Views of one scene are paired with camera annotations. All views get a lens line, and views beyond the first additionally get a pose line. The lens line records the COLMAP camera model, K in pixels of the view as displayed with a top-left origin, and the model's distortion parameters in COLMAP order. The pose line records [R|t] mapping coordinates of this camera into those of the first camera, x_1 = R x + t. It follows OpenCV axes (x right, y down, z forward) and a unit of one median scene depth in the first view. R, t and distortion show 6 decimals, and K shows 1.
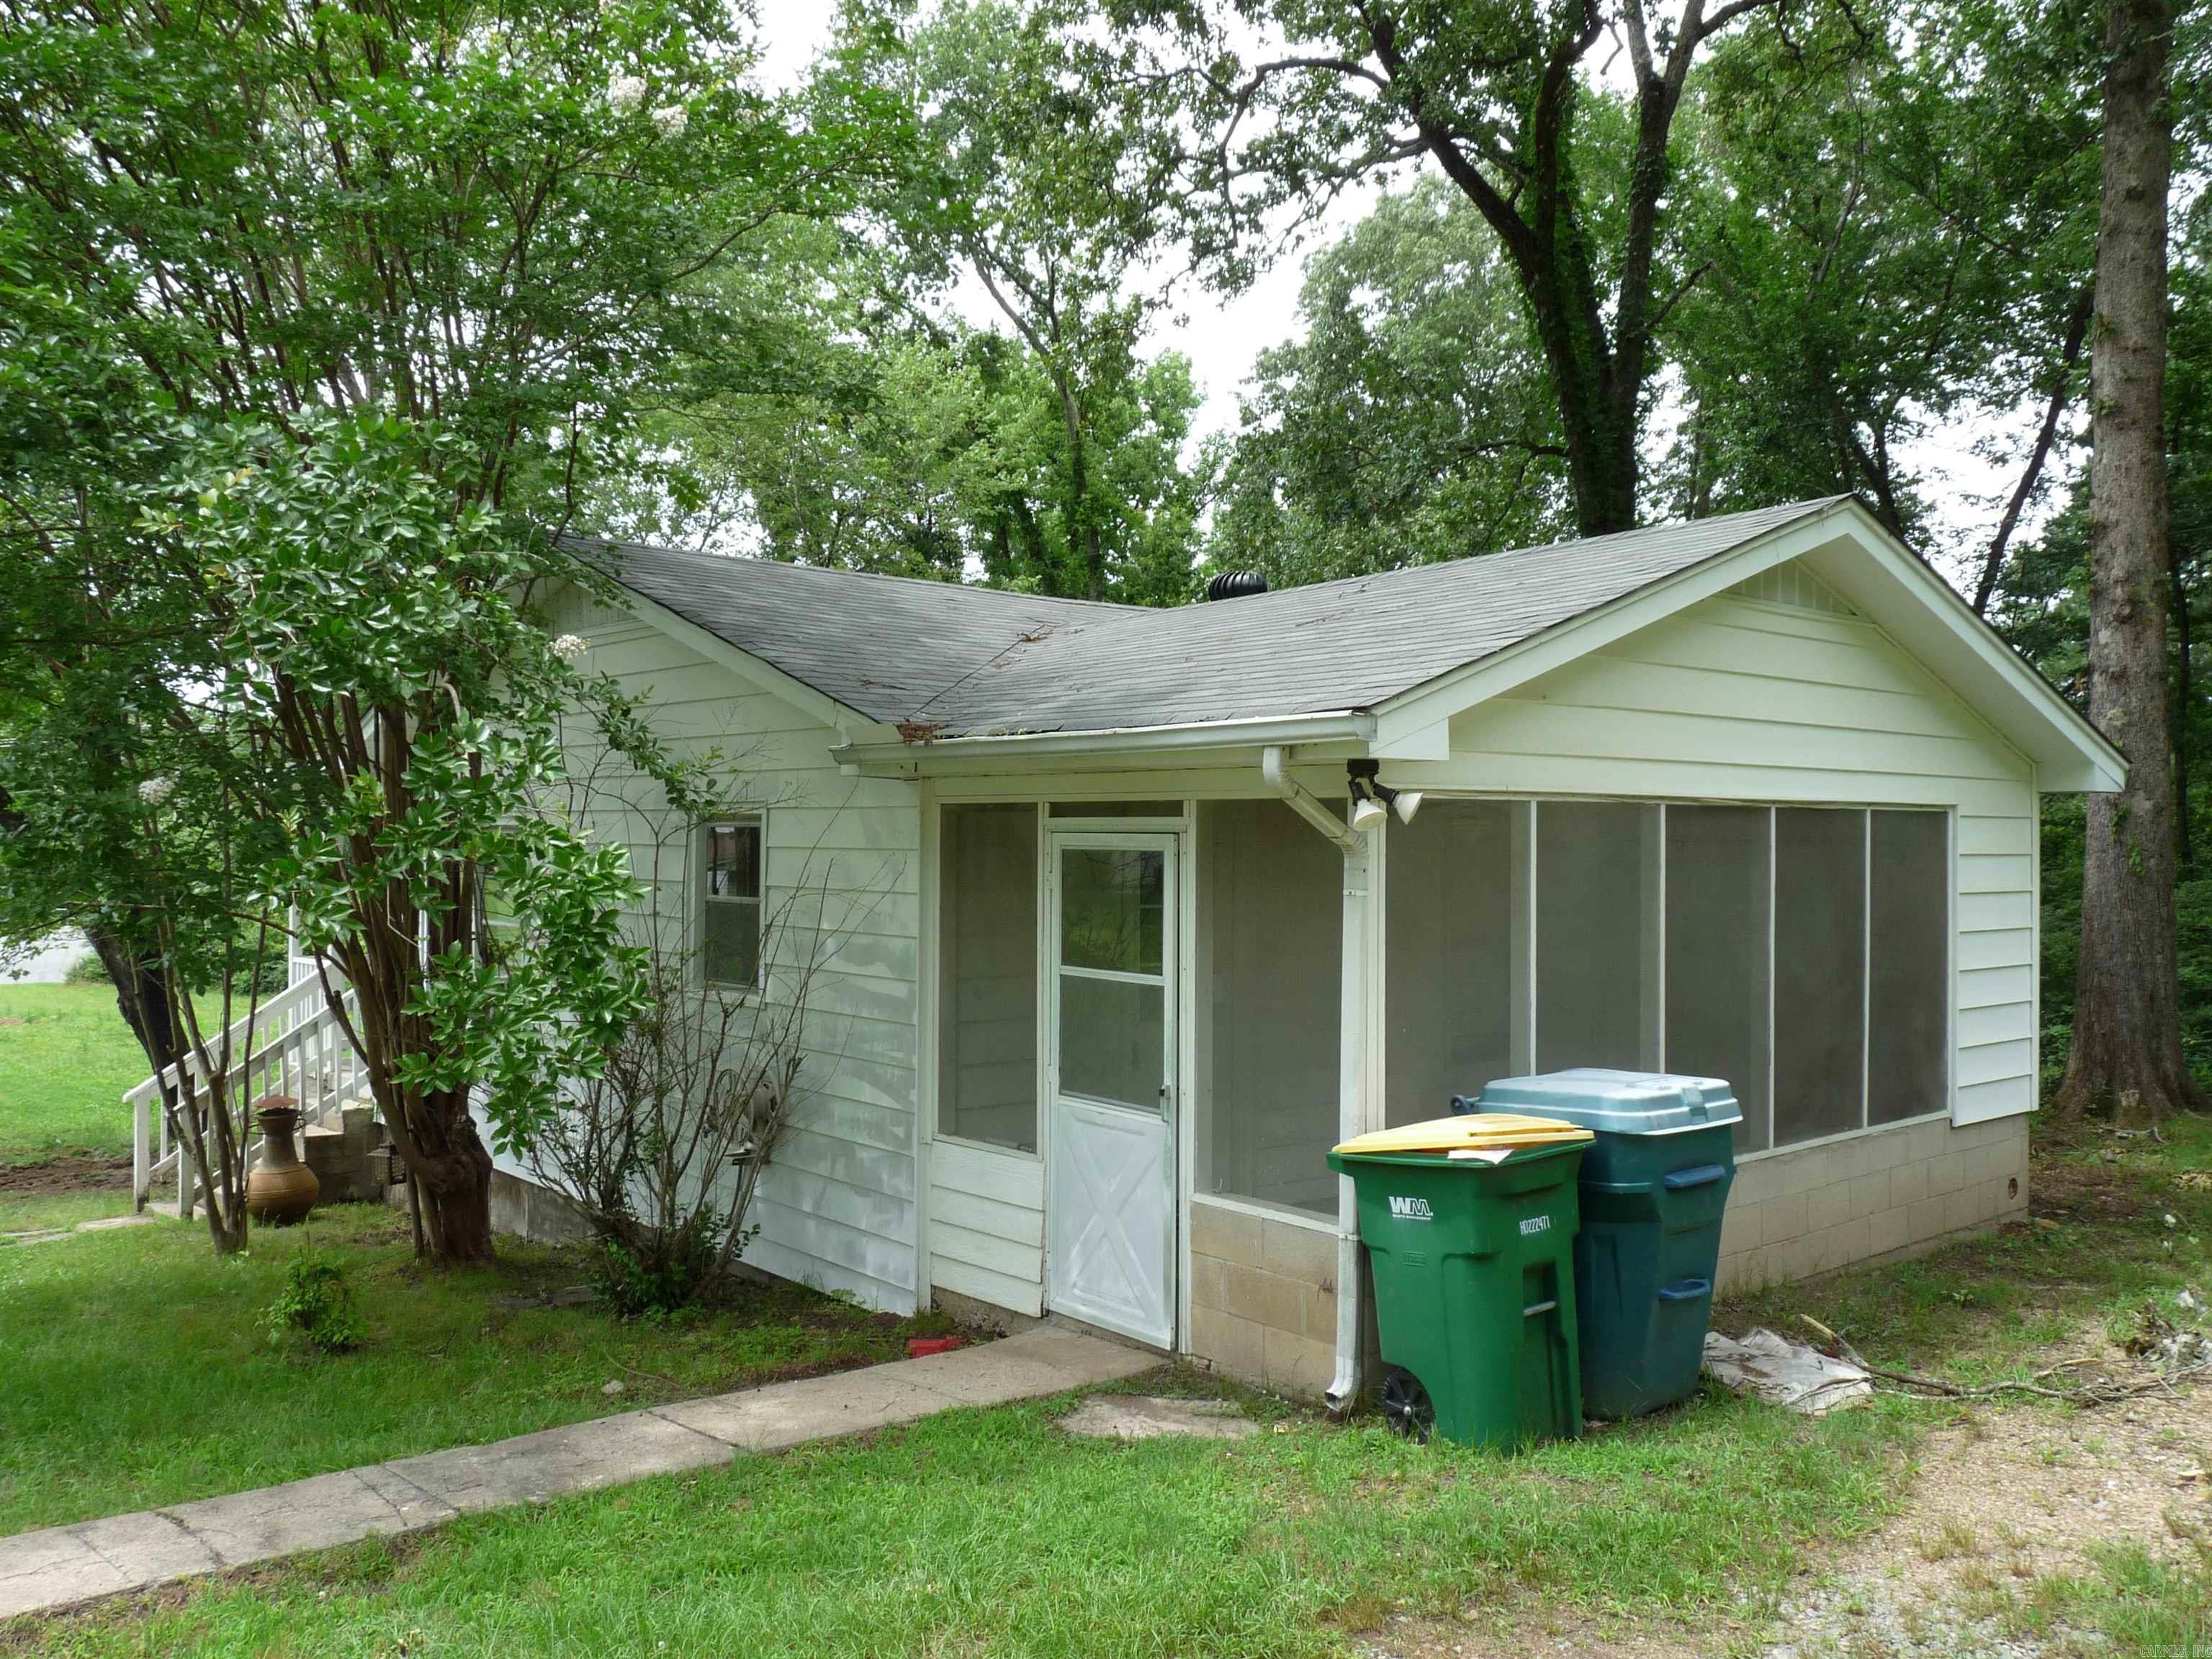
lens RADIAL K [[1791.9, 0, 1103.0], [0, 1791.9, 826.3], [0, 0, 1]] dist [-0.032075, 0.019179]
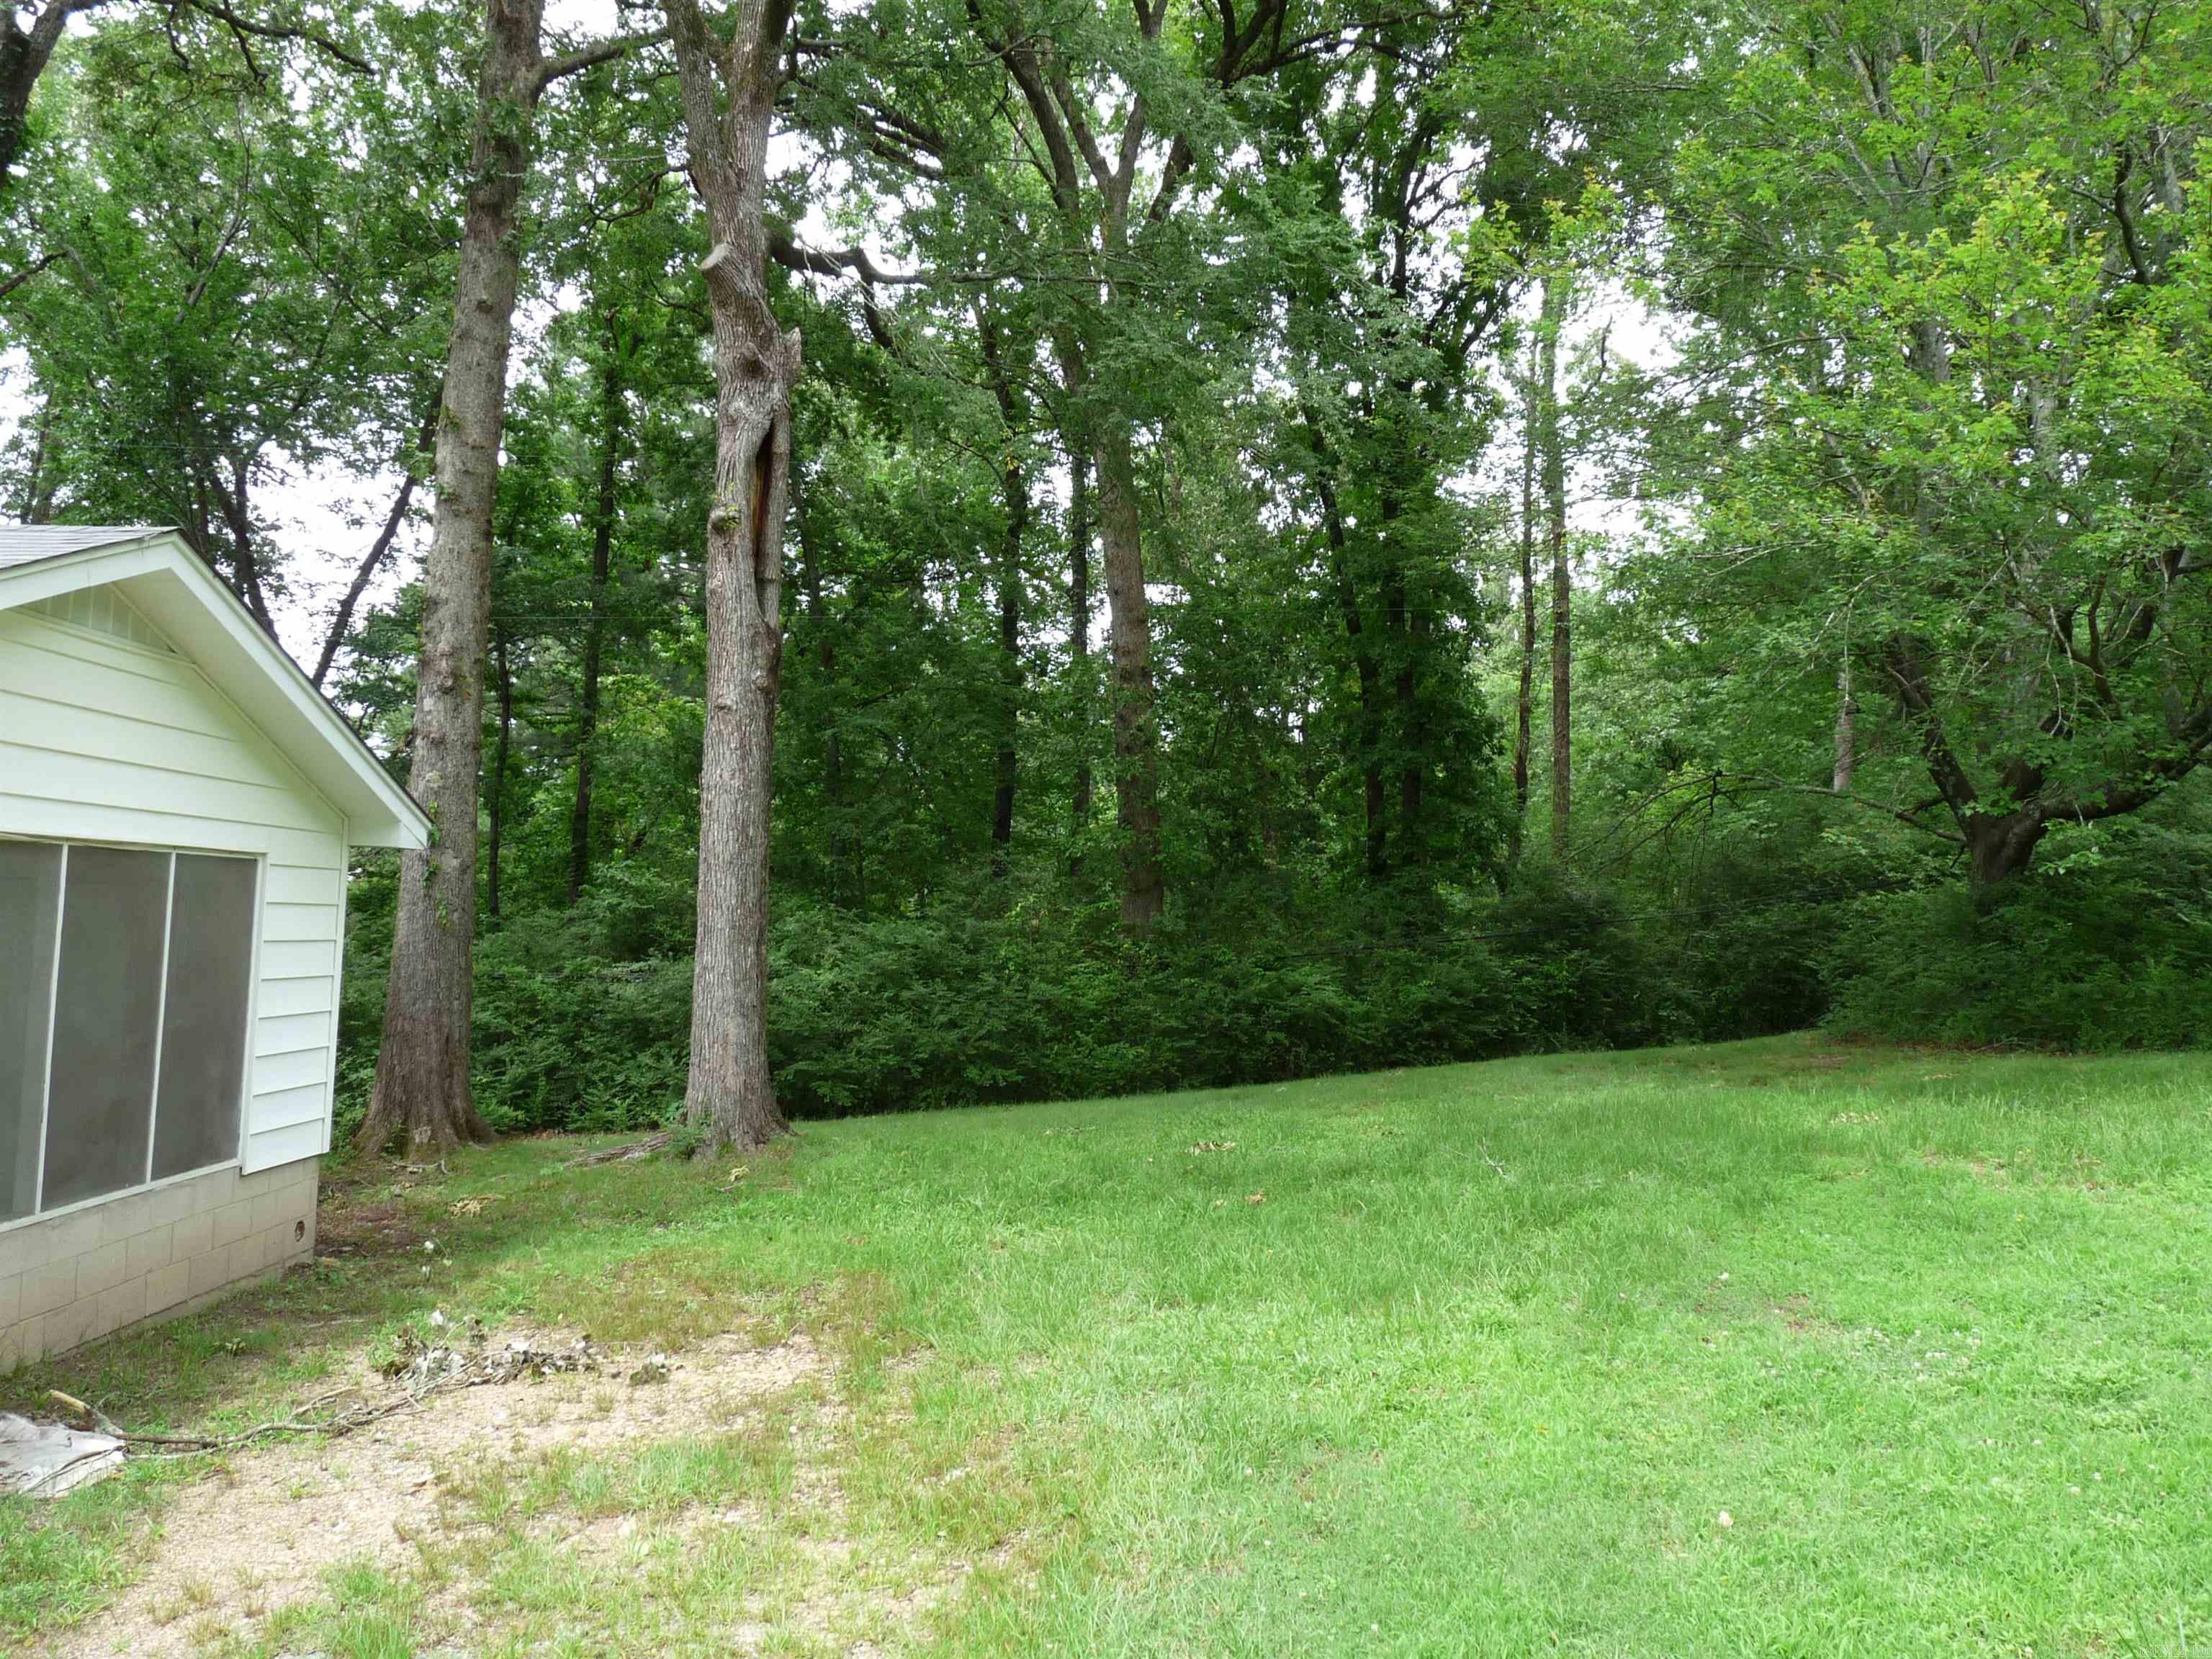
lens RADIAL K [[1791.9, 0, 1103.0], [0, 1791.9, 826.3], [0, 0, 1]] dist [-0.032075, 0.019179]
pose [[0.640967, 0.066216, 0.764707, 0.009573], [-0.046207, 0.997794, -0.047669, -0.000835], [-0.766177, -0.004781, 0.642612, -0.008963]]
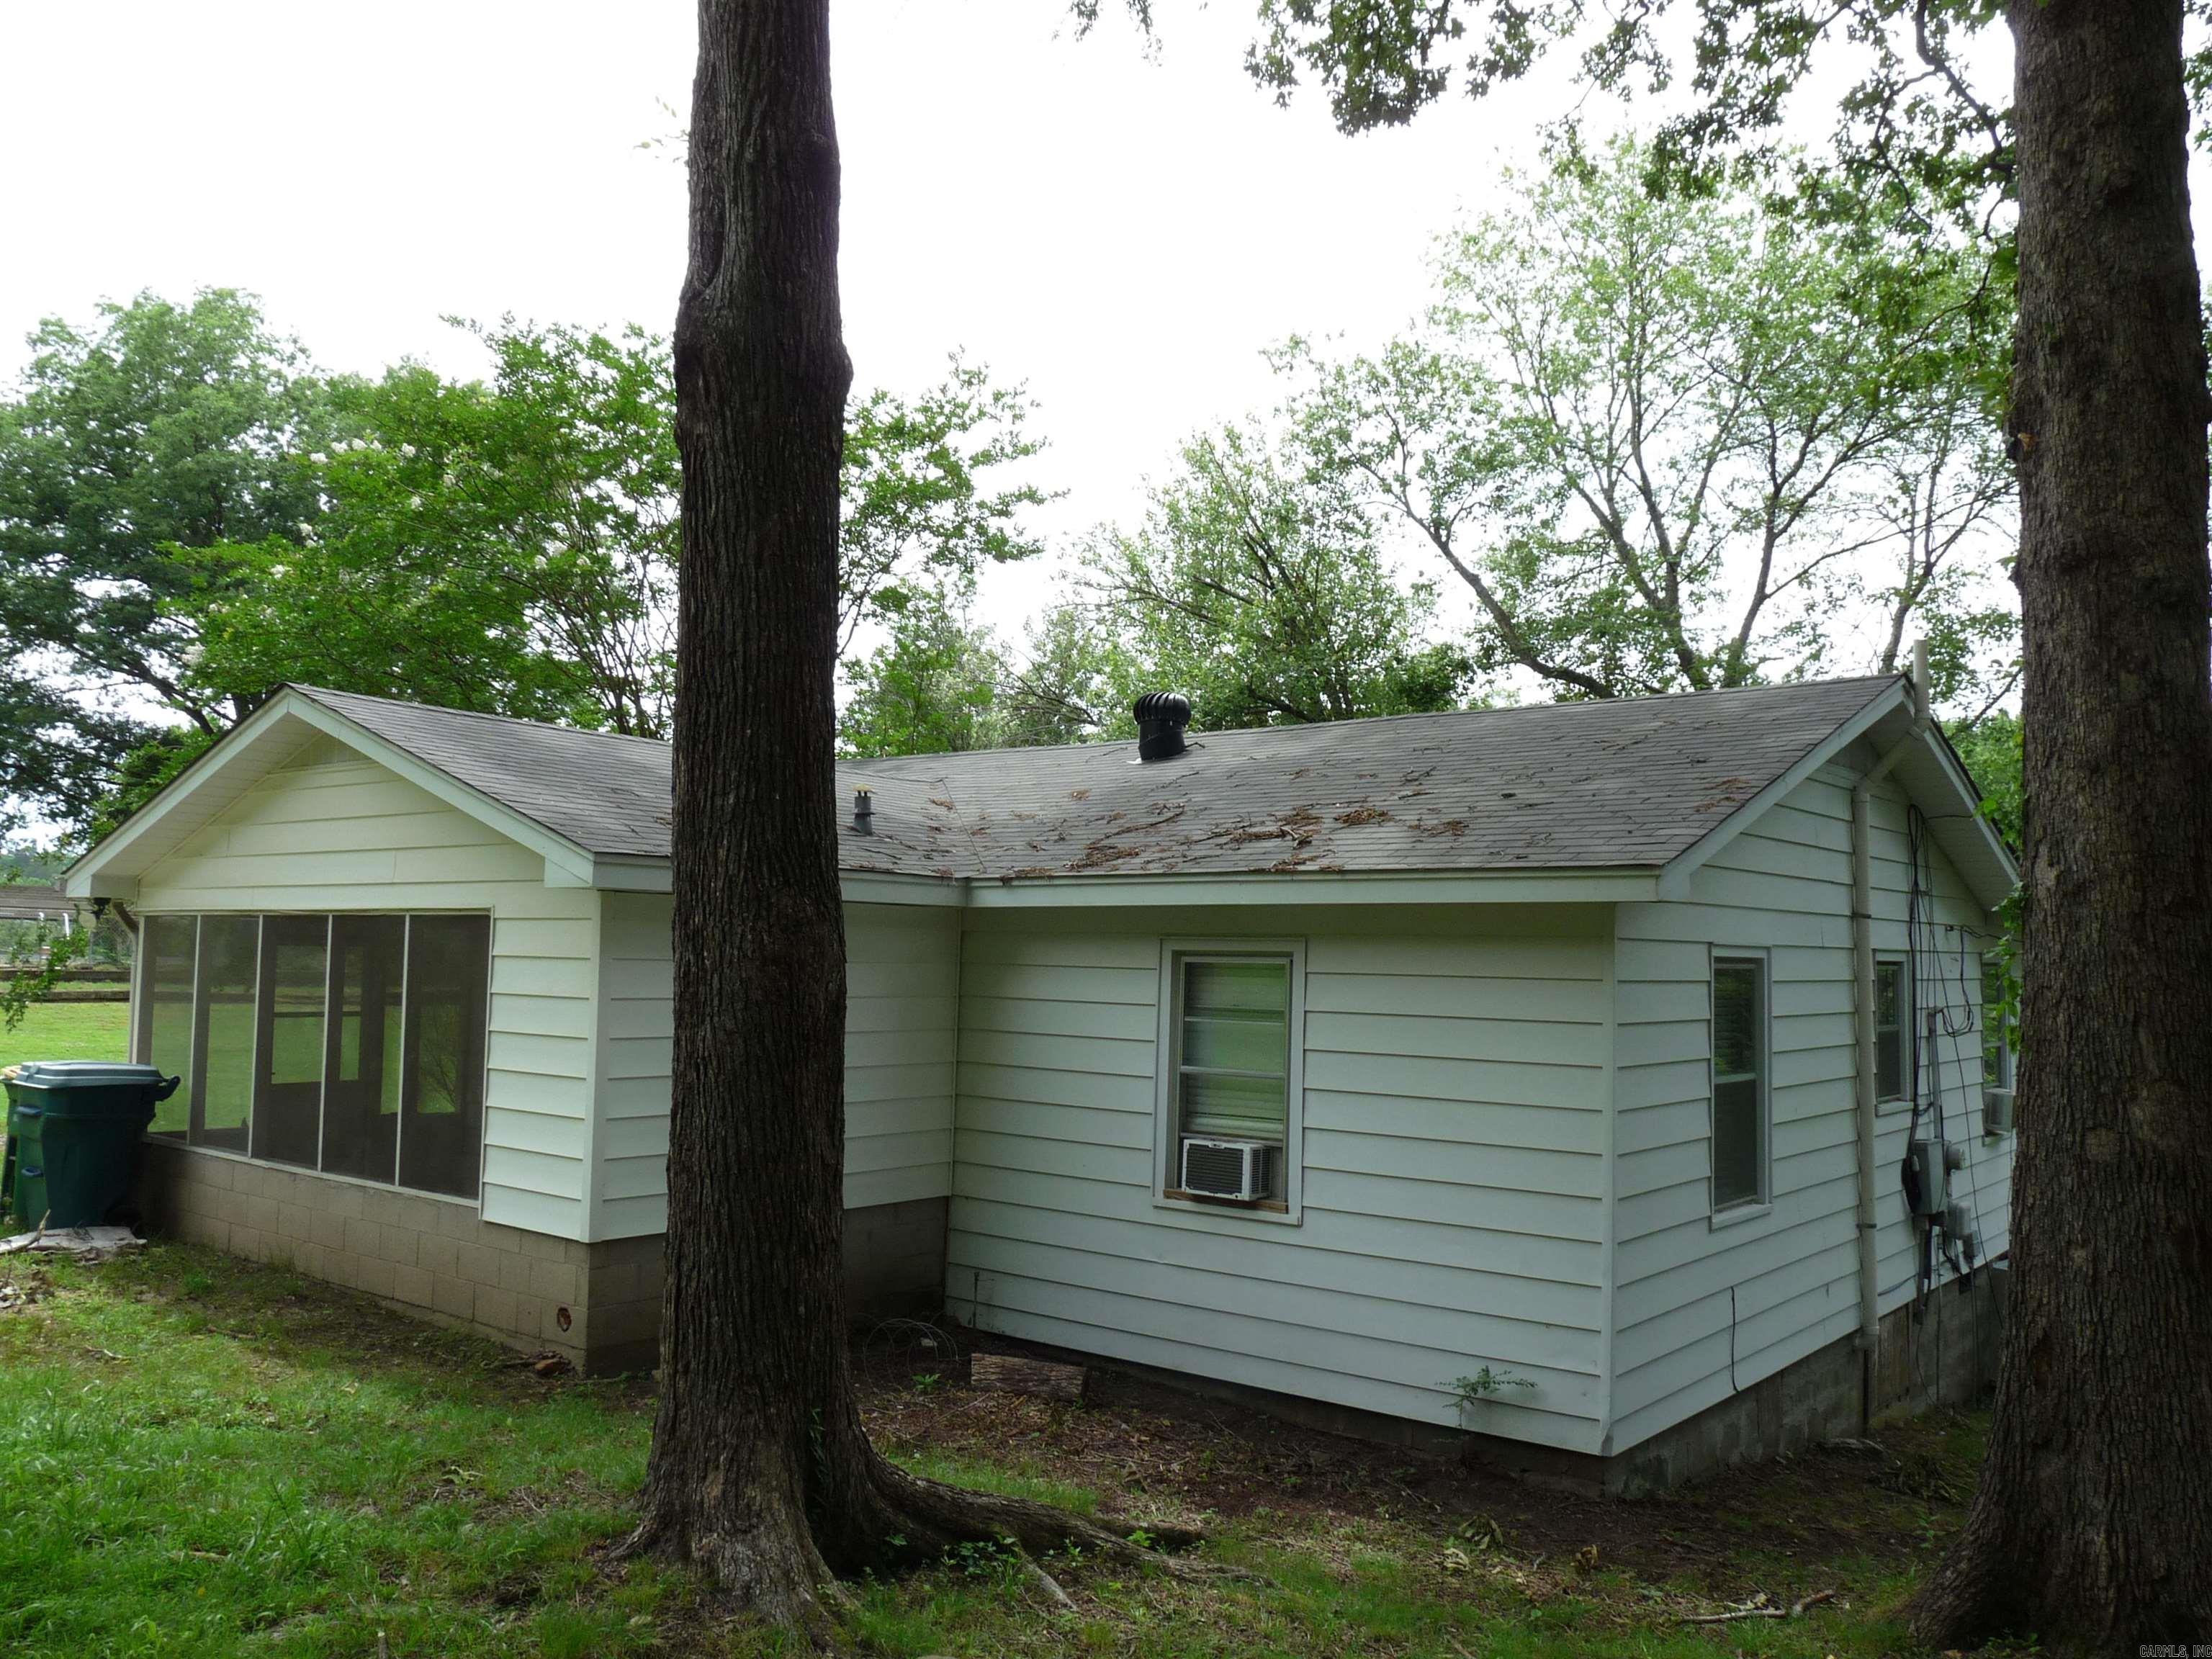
lens RADIAL K [[1732.9, 0, 1106.0], [0, 1732.9, 829.5], [0, 0, 1]] dist [-0.009730, -0.002420]
pose [[0.187701, -0.069389, -0.979772, 1.351638], [-0.010787, 0.997296, -0.072696, 0.010134], [0.982167, 0.024214, 0.186444, 1.015949]]
